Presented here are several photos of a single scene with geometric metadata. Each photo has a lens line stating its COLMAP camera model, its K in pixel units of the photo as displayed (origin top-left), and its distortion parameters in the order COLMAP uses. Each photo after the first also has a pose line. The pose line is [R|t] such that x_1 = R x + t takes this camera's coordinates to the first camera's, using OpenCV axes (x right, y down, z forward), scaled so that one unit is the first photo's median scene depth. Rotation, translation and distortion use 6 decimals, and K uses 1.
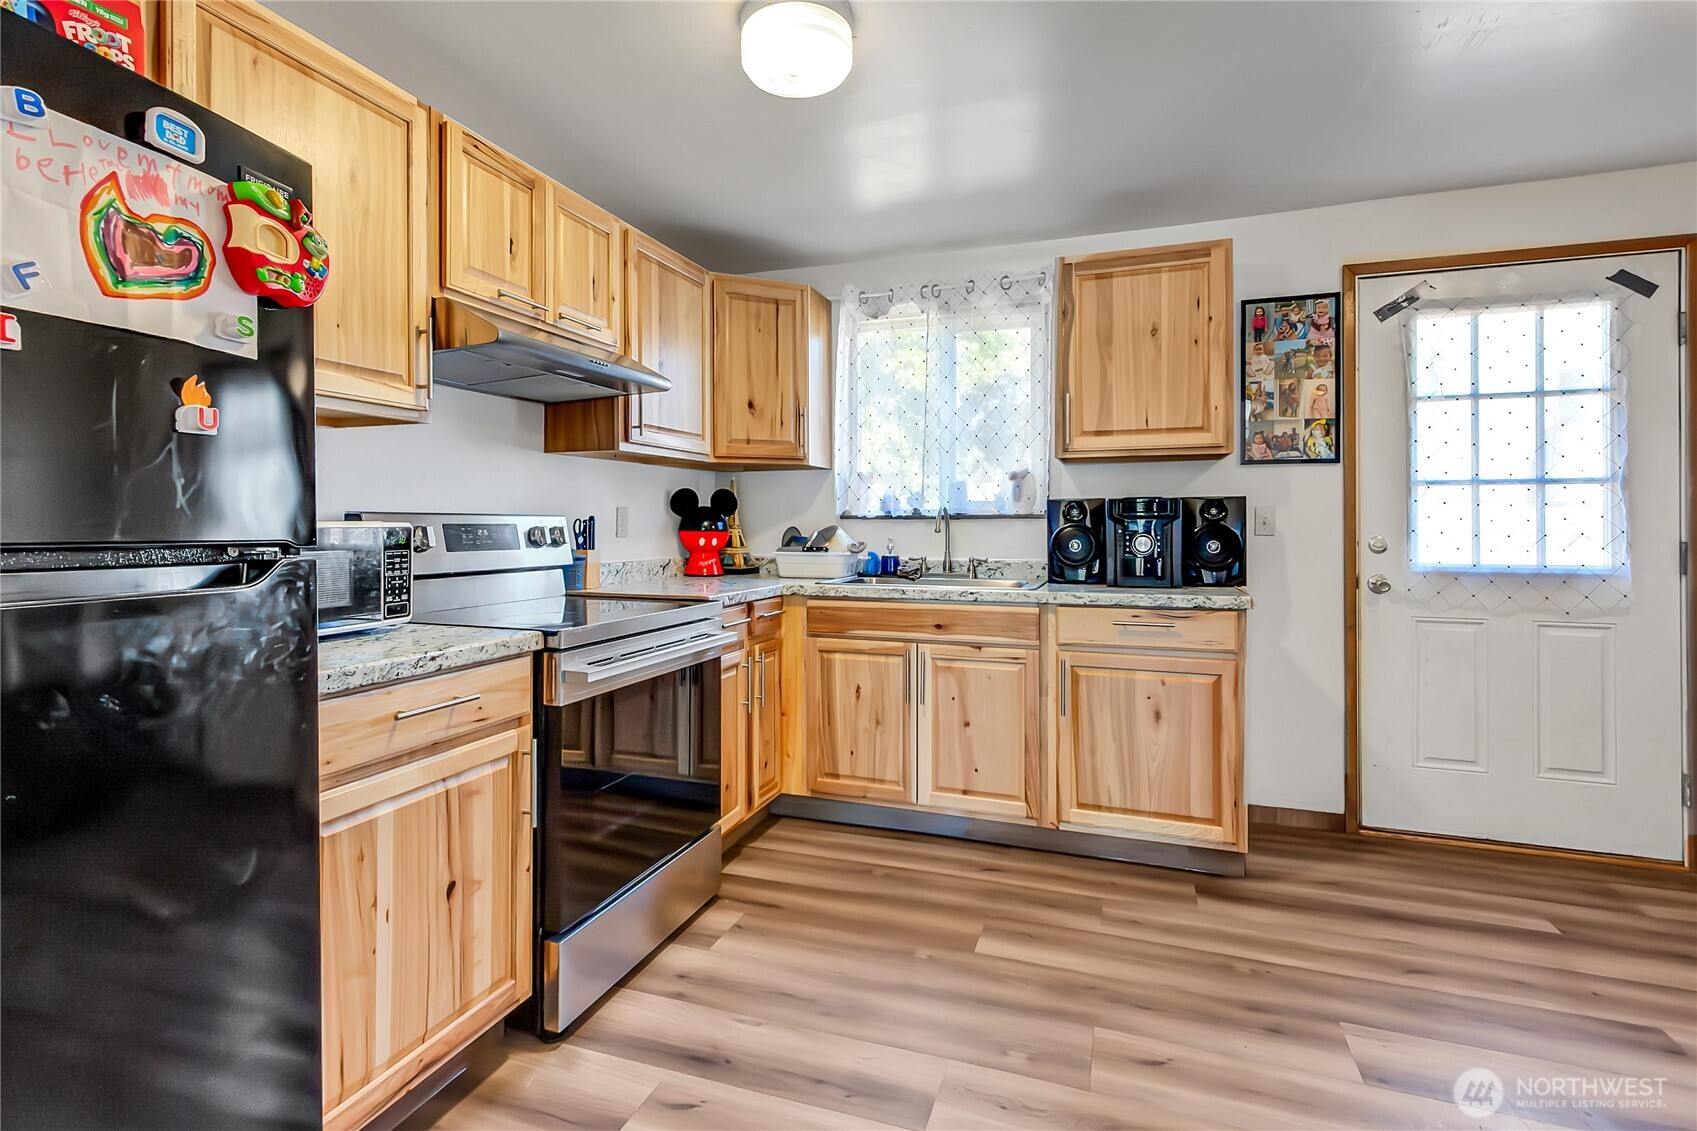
lens RADIAL K [[790.5, 0, 848.1], [0, 790.5, 527.0], [0, 0, 1]] dist [0.004115, -0.000392]
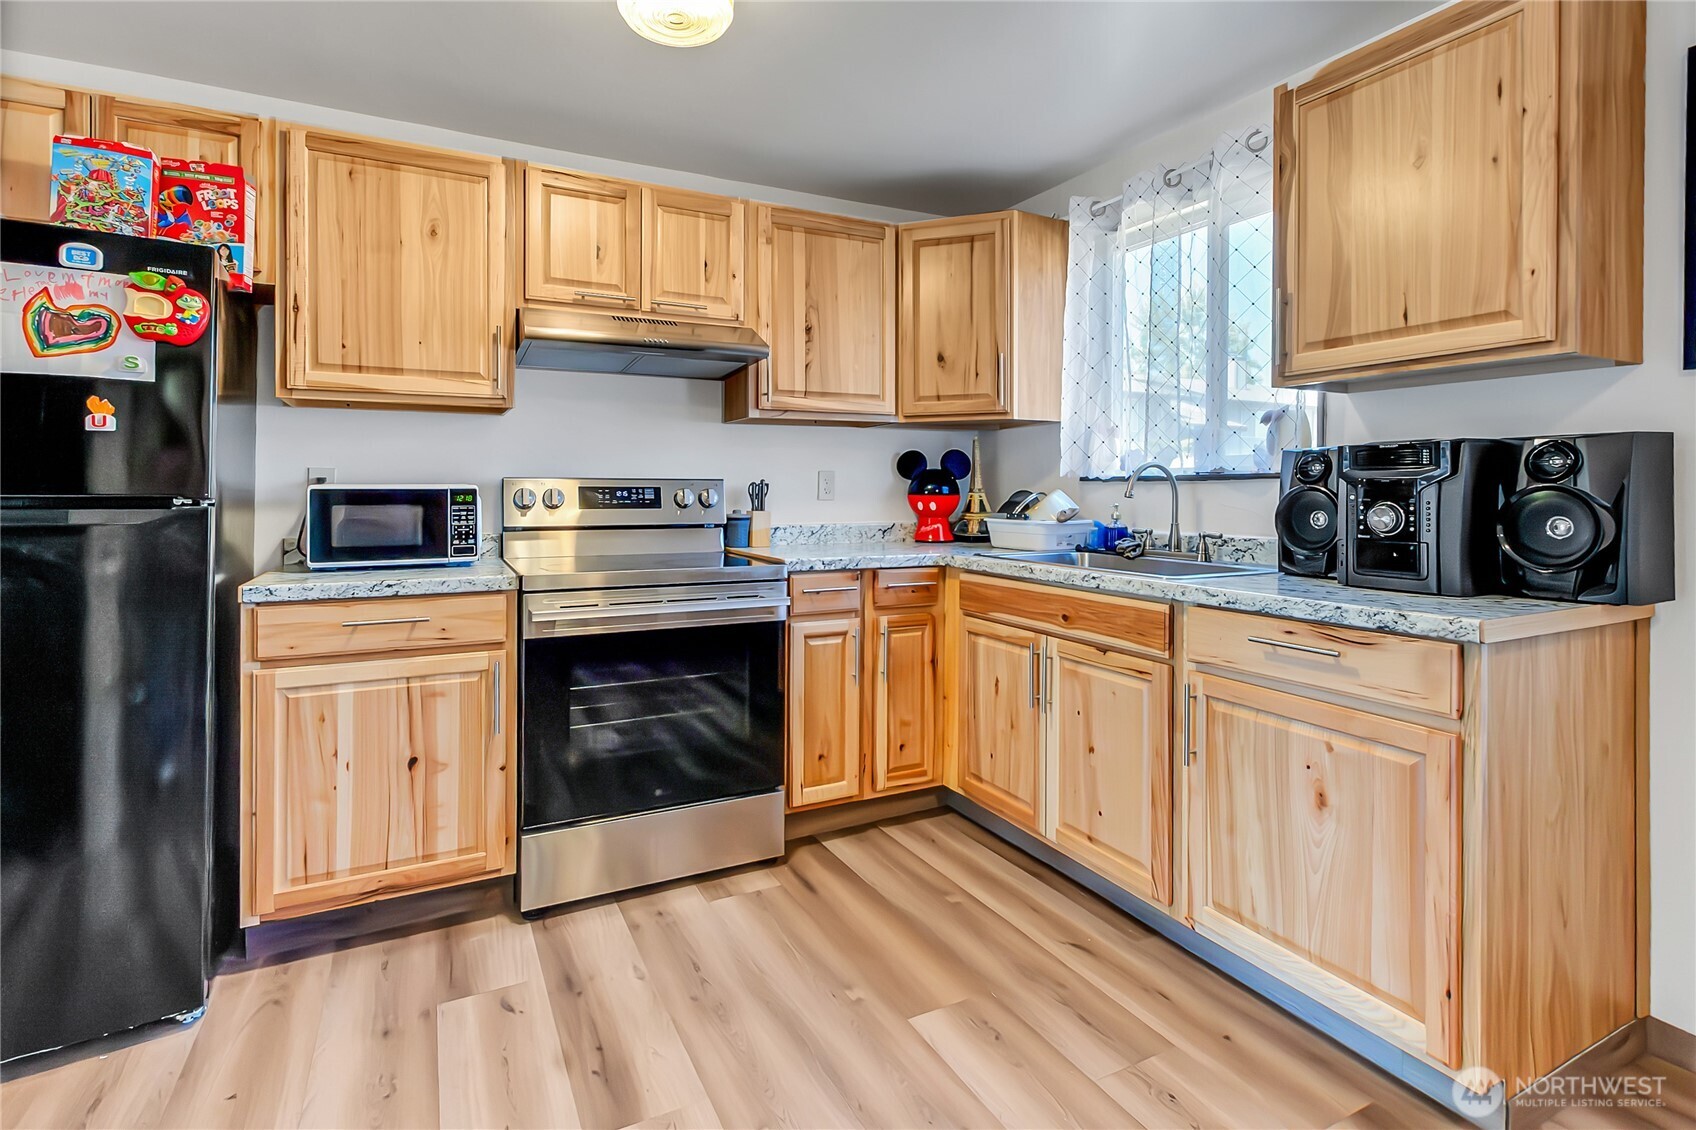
lens RADIAL K [[810.9, 0, 846.7], [0, 810.9, 498.2], [0, 0, 1]] dist [0.009085, -0.000420]
pose [[0.732157, 0.007826, -0.681091, 0.545340], [-0.003372, 0.999963, 0.007865, 0.002484], [0.681128, -0.003462, 0.732156, 0.289672]]
